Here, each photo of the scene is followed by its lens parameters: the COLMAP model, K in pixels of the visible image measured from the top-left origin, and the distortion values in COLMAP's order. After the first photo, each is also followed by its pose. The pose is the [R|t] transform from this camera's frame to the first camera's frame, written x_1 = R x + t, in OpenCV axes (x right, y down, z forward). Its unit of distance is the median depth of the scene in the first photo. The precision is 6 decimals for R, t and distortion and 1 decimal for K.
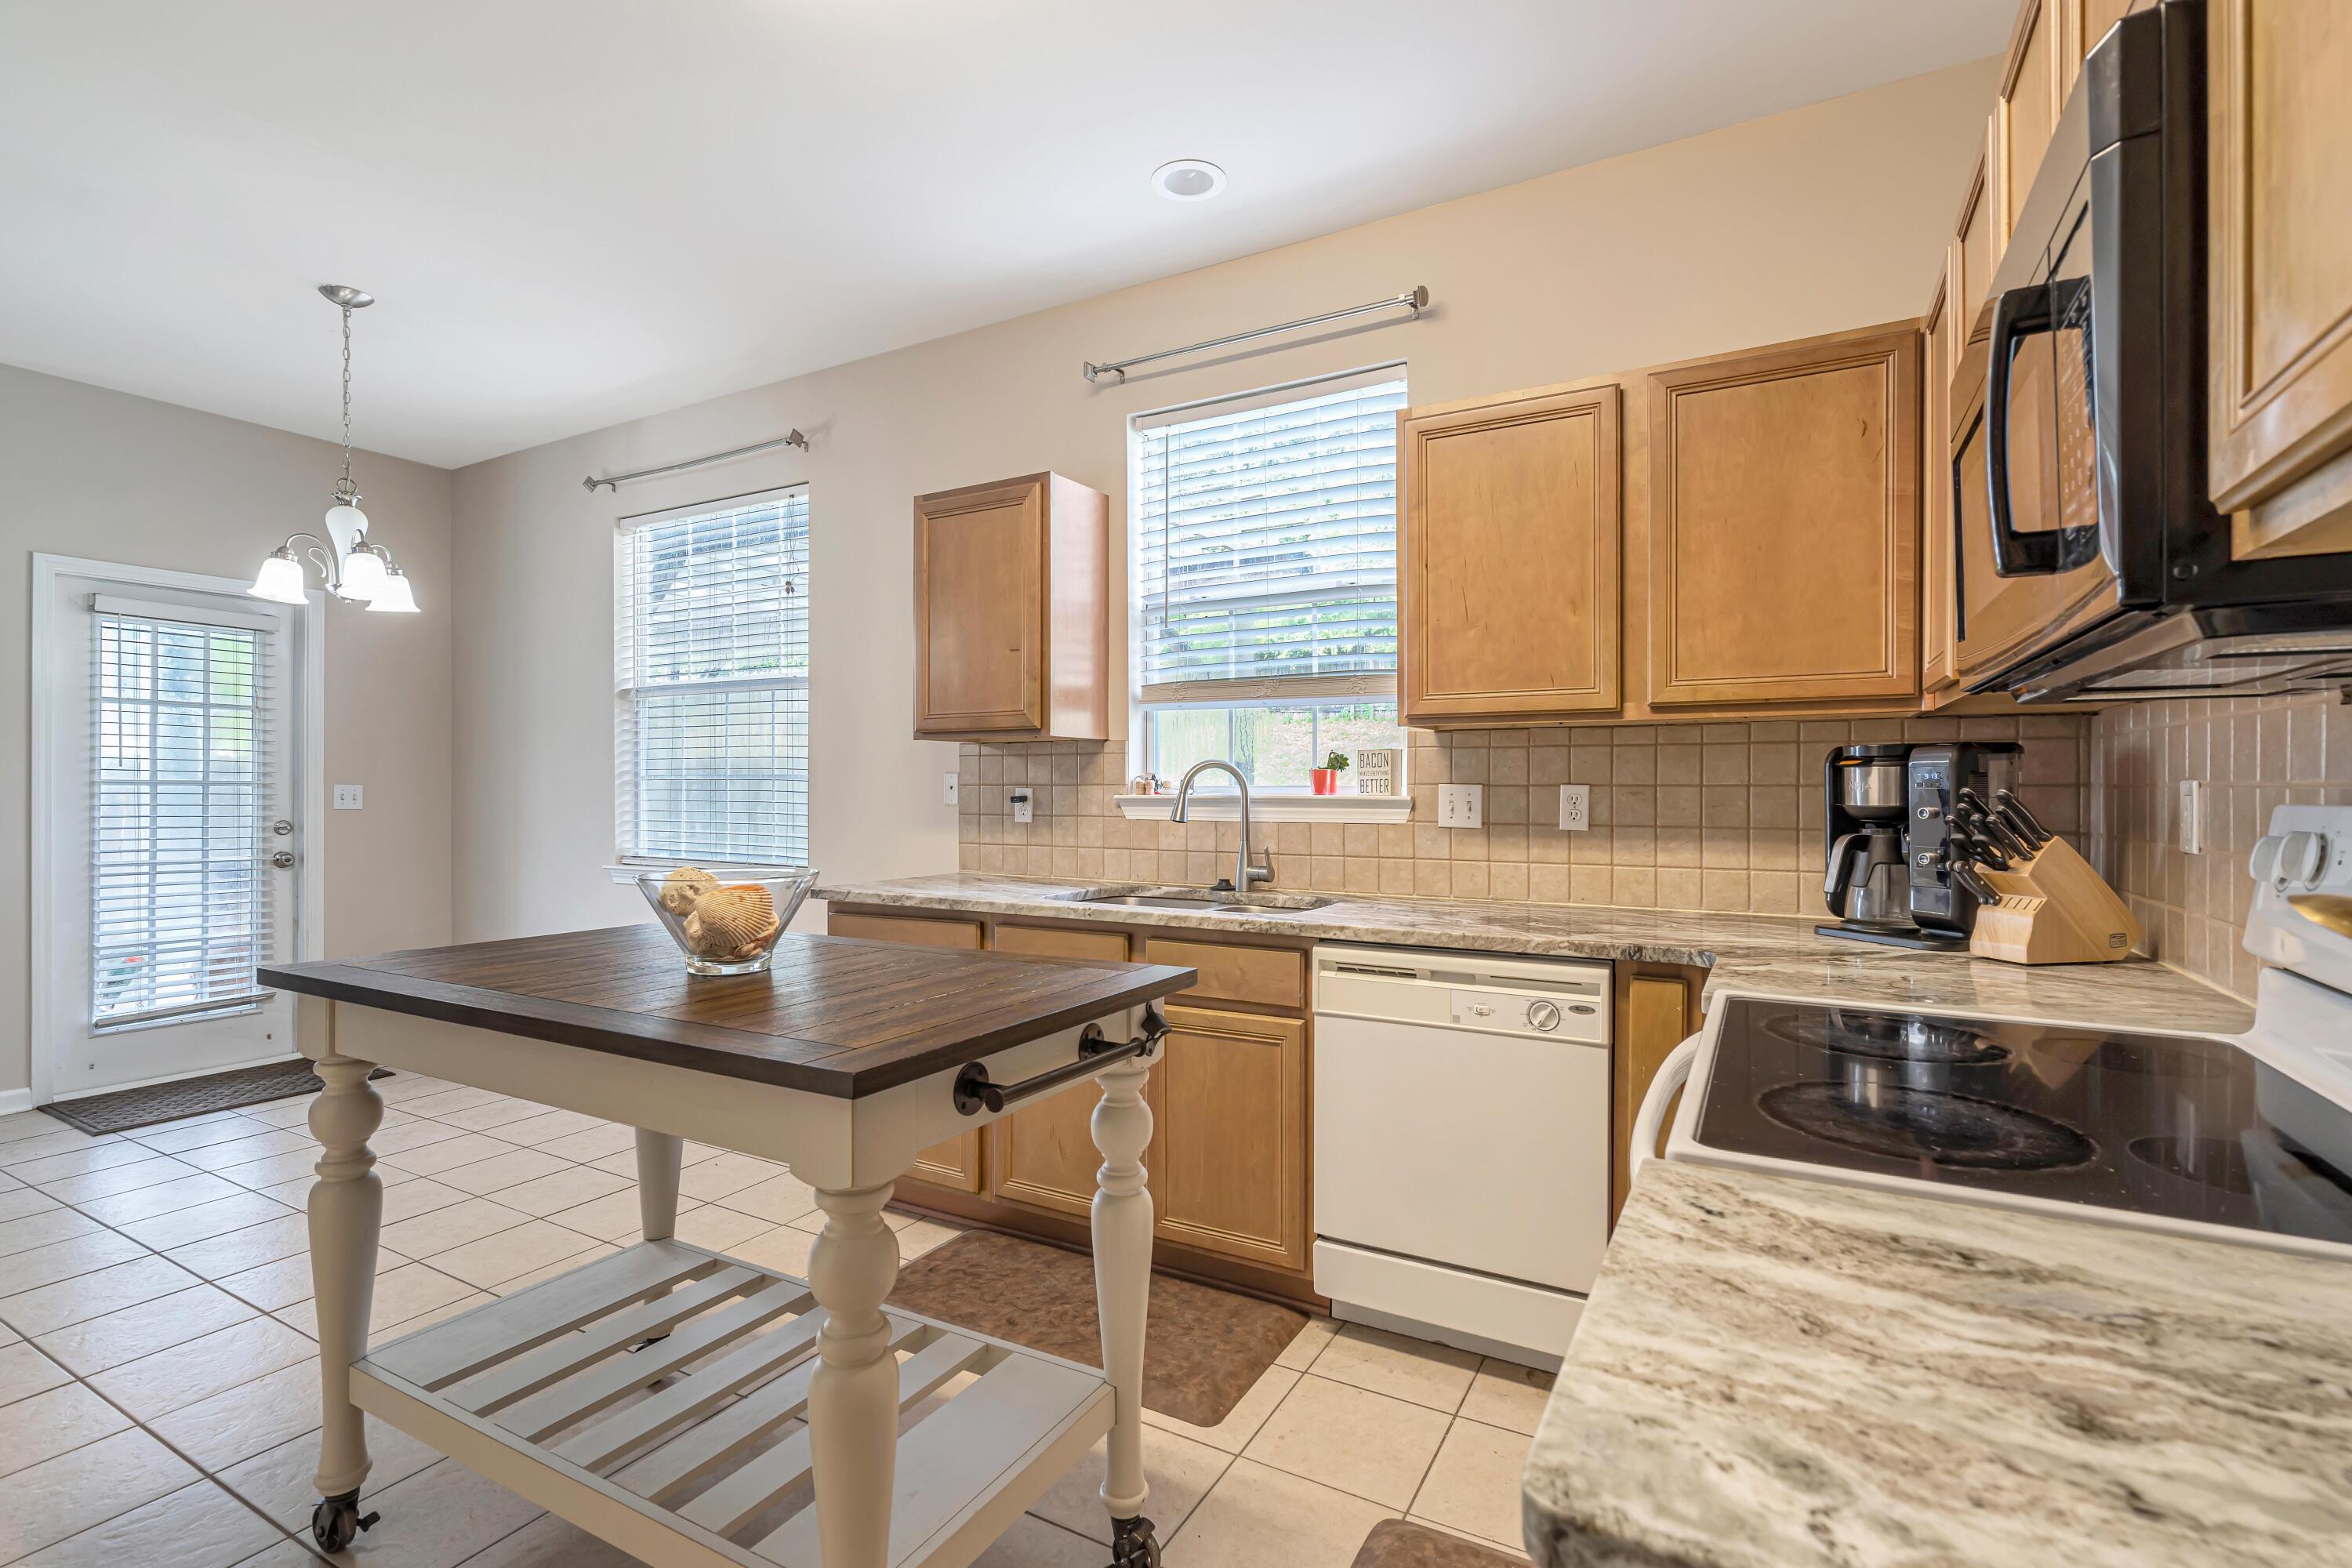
lens RADIAL K [[1069.7, 0, 1158.6], [0, 1069.7, 791.8], [0, 0, 1]] dist [-0.005352, 0.000946]
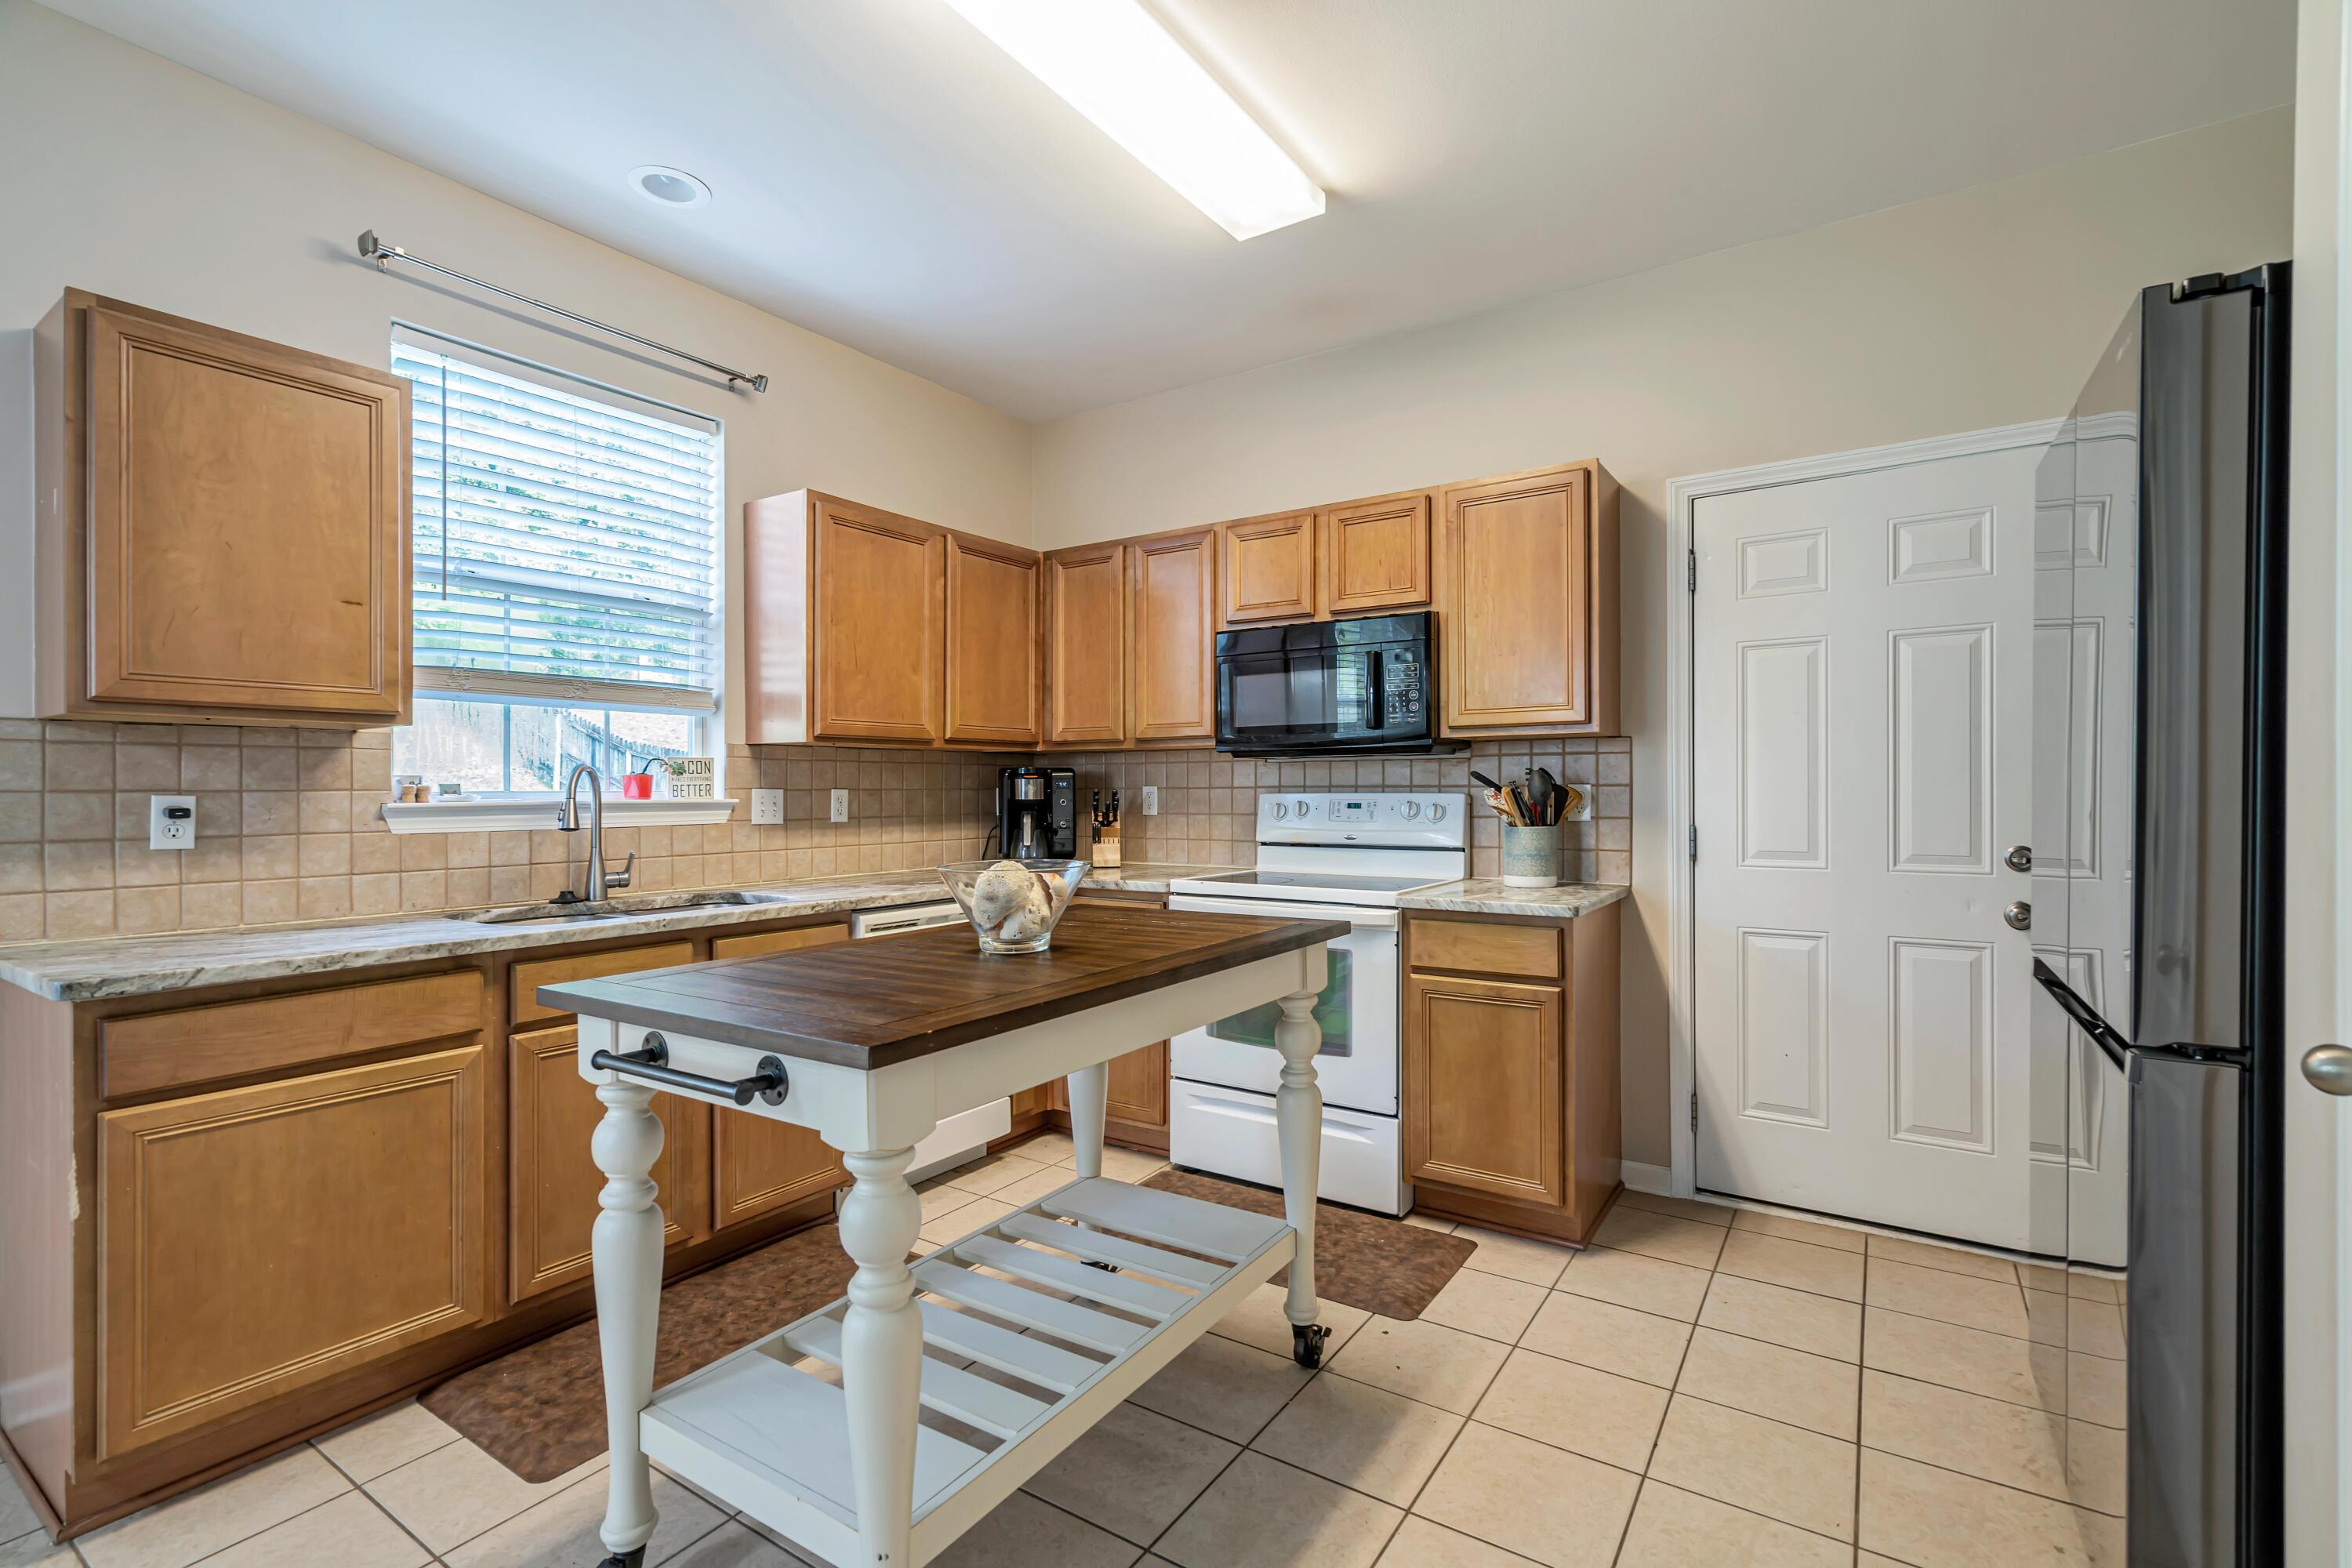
lens RADIAL K [[1069.7, 0, 1167.7], [0, 1069.7, 786.8], [0, 0, 1]] dist [-0.005352, 0.000946]
pose [[0.077203, 0.000743, 0.997015, -0.895905], [0.008584, 0.999962, -0.001410, -0.003624], [-0.996978, 0.008667, 0.077194, 0.441439]]
